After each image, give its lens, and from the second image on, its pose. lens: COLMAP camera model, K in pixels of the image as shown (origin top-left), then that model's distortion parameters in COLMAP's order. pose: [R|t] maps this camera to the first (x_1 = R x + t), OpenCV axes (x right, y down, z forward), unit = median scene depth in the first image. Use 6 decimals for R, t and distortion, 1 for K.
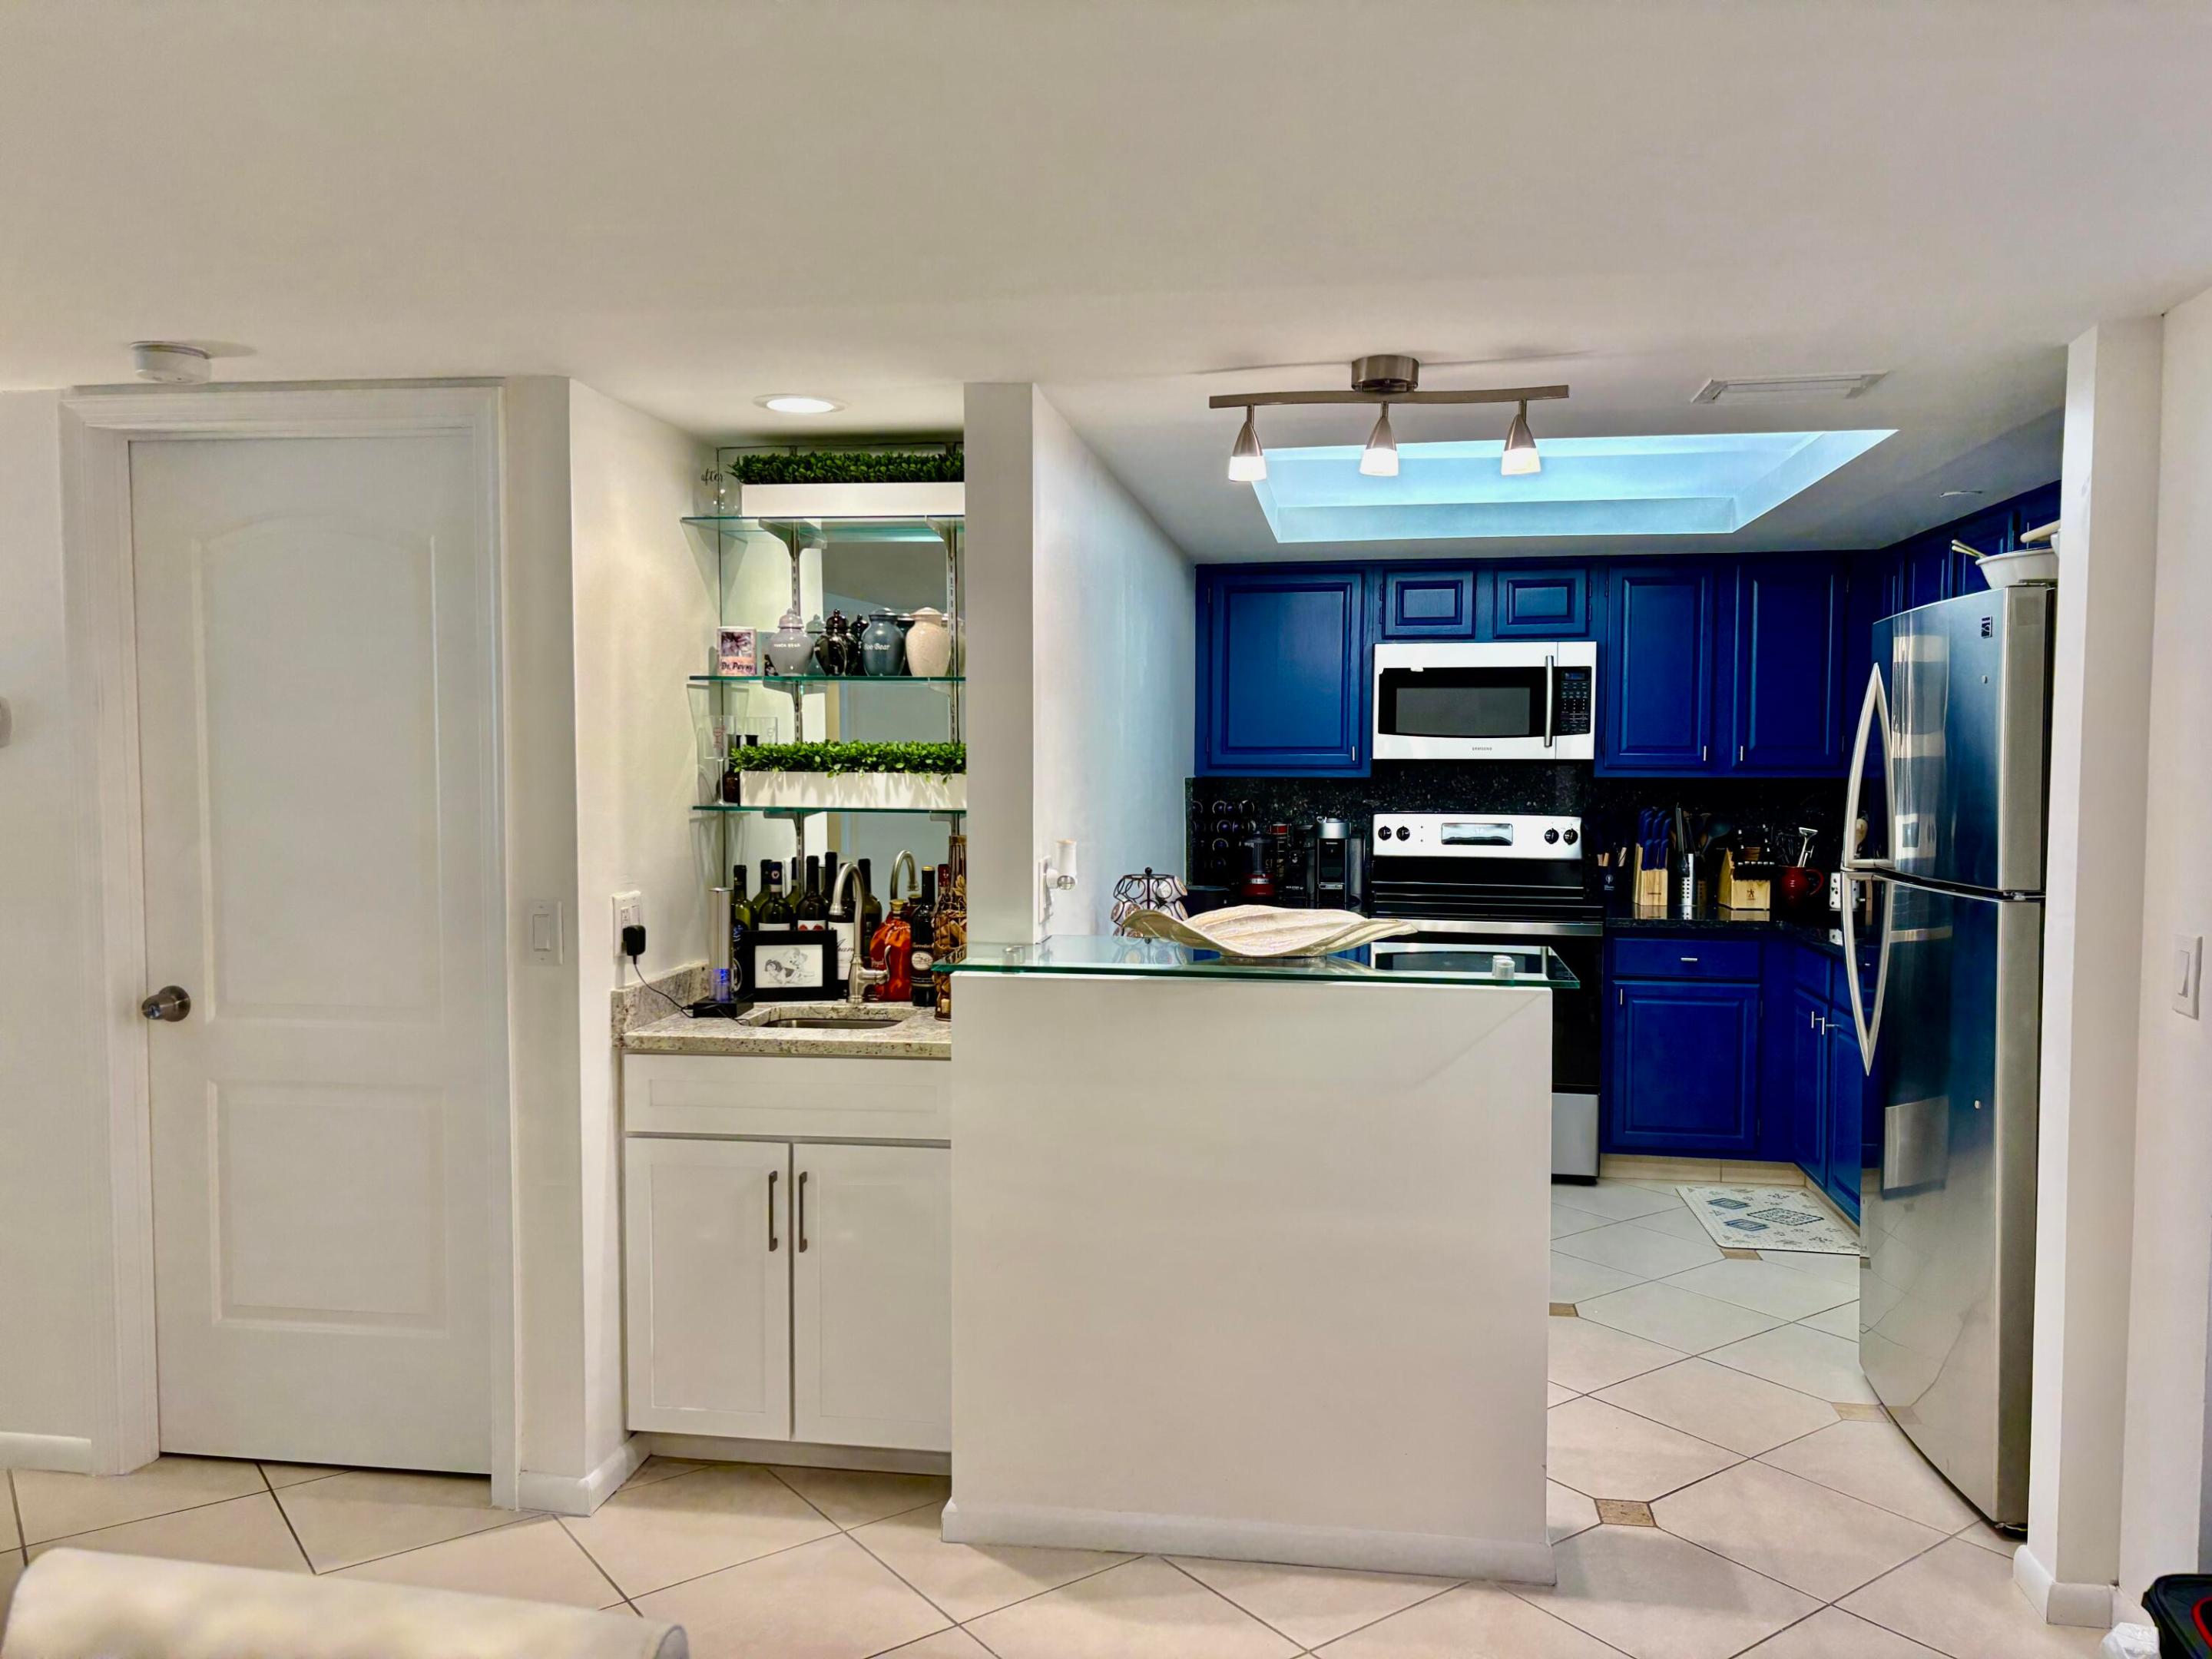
lens RADIAL K [[1669.5, 0, 1108.9], [0, 1669.5, 843.2], [0, 0, 1]] dist [0.032719, -0.013037]
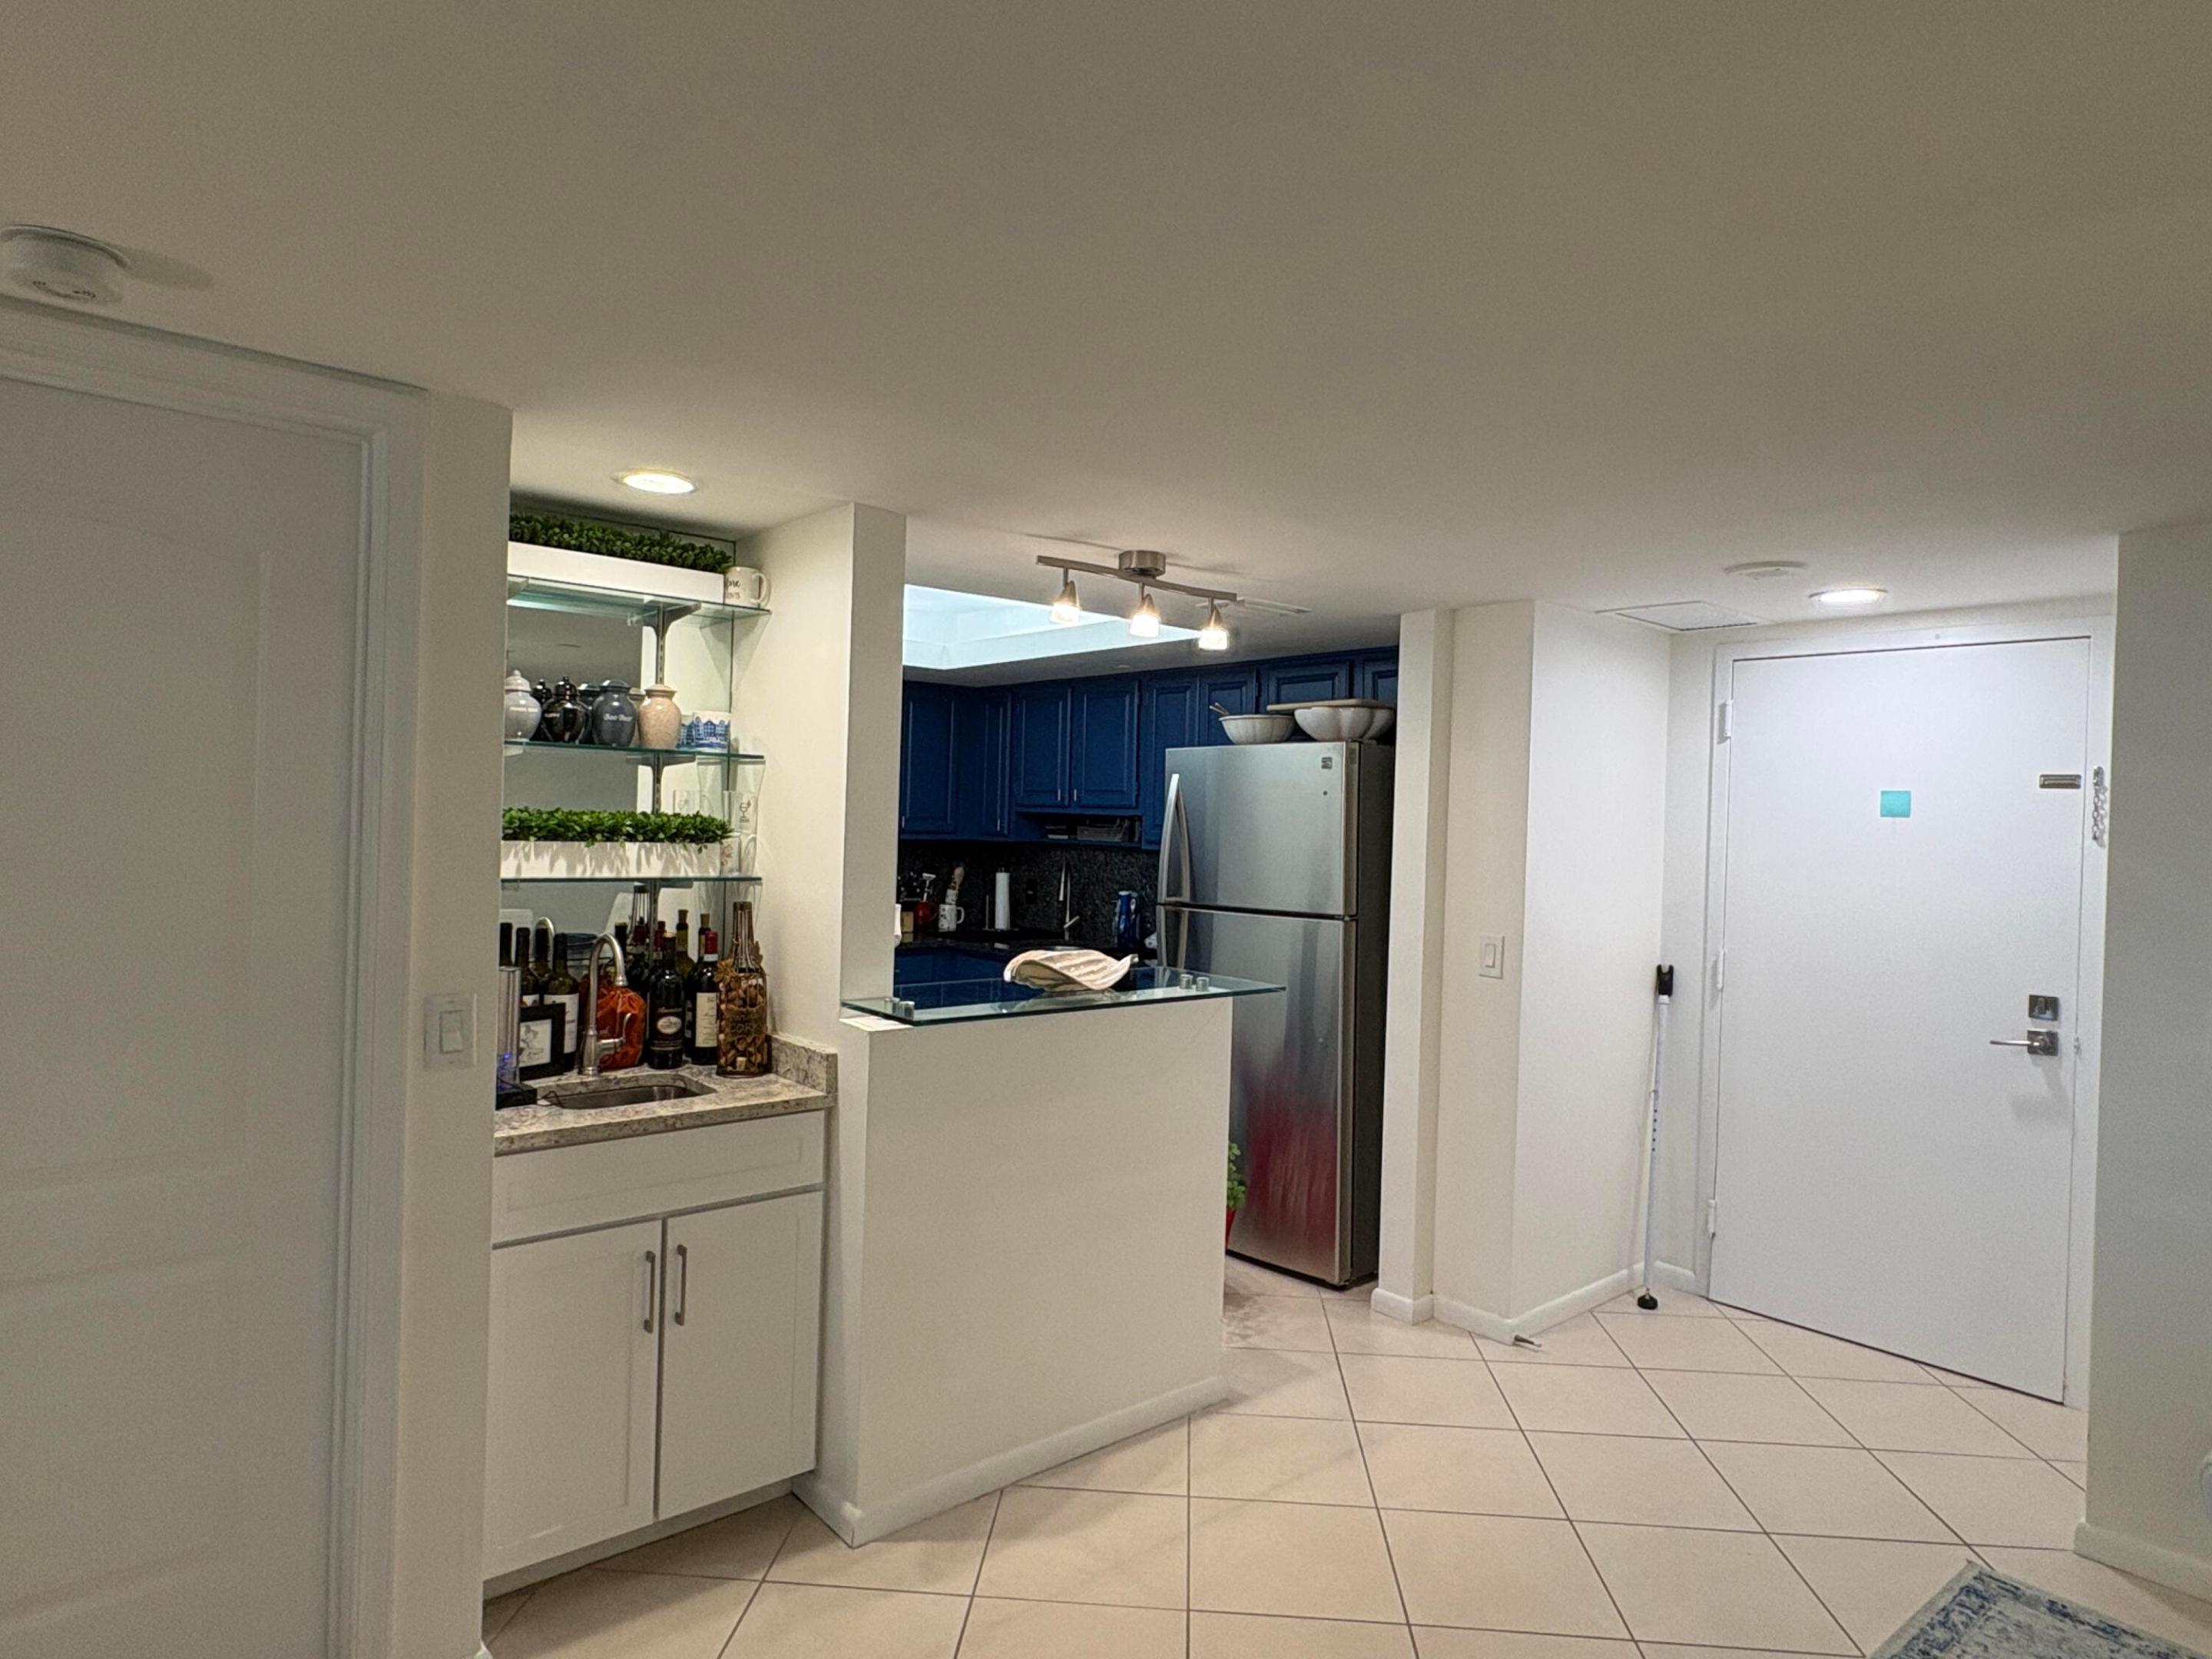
lens RADIAL K [[1311.6, 0, 1105.1], [0, 1311.6, 830.0], [0, 0, 1]] dist [0.004798, -0.000608]
pose [[0.643035, 0.009940, 0.765772, -0.592997], [0.016923, 0.999487, -0.027184, -0.024487], [-0.765650, 0.030439, 0.642537, 0.280576]]
